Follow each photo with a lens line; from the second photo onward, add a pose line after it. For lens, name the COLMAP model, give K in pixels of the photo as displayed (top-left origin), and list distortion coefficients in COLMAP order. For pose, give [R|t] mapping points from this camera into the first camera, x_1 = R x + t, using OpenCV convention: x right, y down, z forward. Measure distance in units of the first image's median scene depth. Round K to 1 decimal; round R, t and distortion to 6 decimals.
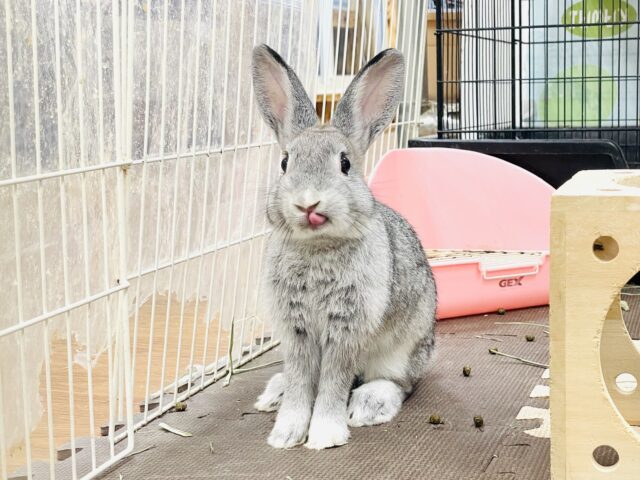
lens RADIAL K [[981.1, 0, 320.0], [0, 981.1, 240.0], [0, 0, 1]] dist [-0.003718, -0.006112]
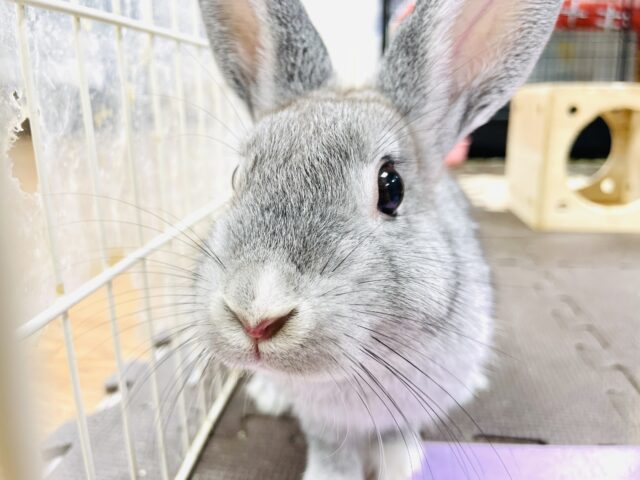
lens RADIAL K [[482.3, 0, 320.0], [0, 482.3, 240.0], [0, 0, 1]] dist [-0.000706, -0.000102]
pose [[0.973046, 0.045987, -0.225981, 0.155112], [-0.015658, 0.990829, 0.134211, -0.303948], [0.230080, -0.127055, 0.964842, 2.996630]]
